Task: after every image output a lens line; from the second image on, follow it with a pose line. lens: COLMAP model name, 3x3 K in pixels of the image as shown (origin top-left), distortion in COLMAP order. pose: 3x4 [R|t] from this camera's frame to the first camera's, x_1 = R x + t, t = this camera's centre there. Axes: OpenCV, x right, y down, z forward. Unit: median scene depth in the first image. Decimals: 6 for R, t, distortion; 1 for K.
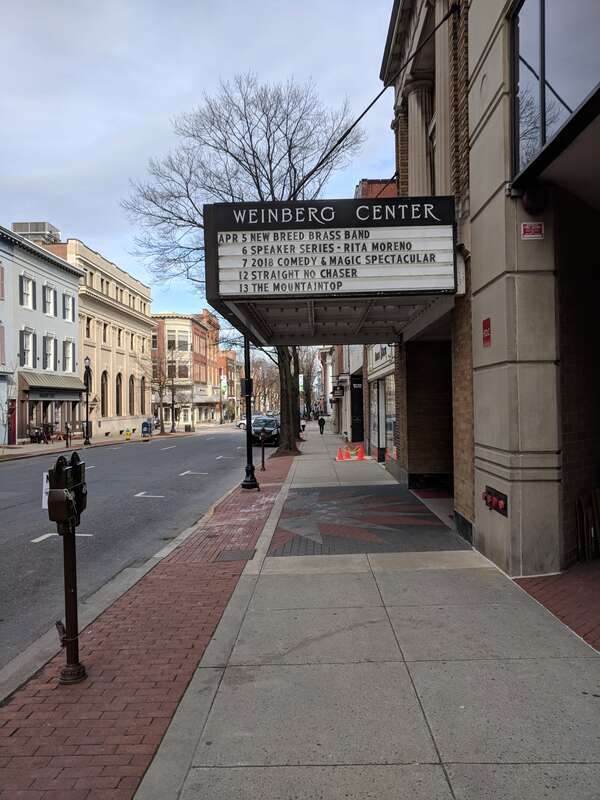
lens RADIAL K [[601.7, 0, 300.8], [0, 601.7, 399.9], [0, 0, 1]] dist [-0.000649, 0.010955]
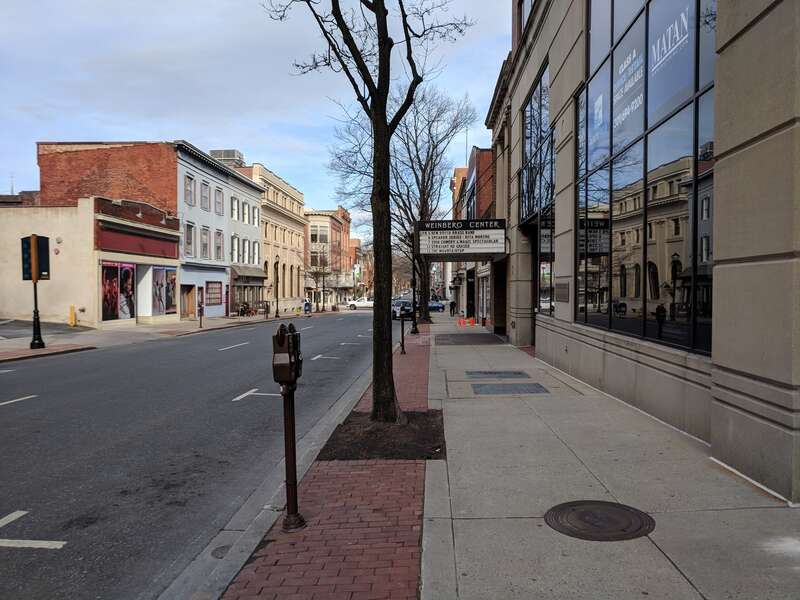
lens RADIAL K [[601.7, 0, 374.0], [0, 601.7, 303.4], [0, 0, 1]] dist [-0.000649, 0.010955]
pose [[0.997494, 0.014744, -0.069205, -0.029047], [-0.012539, 0.999403, 0.032198, -0.005711], [0.069638, -0.031250, 0.997083, -0.347693]]
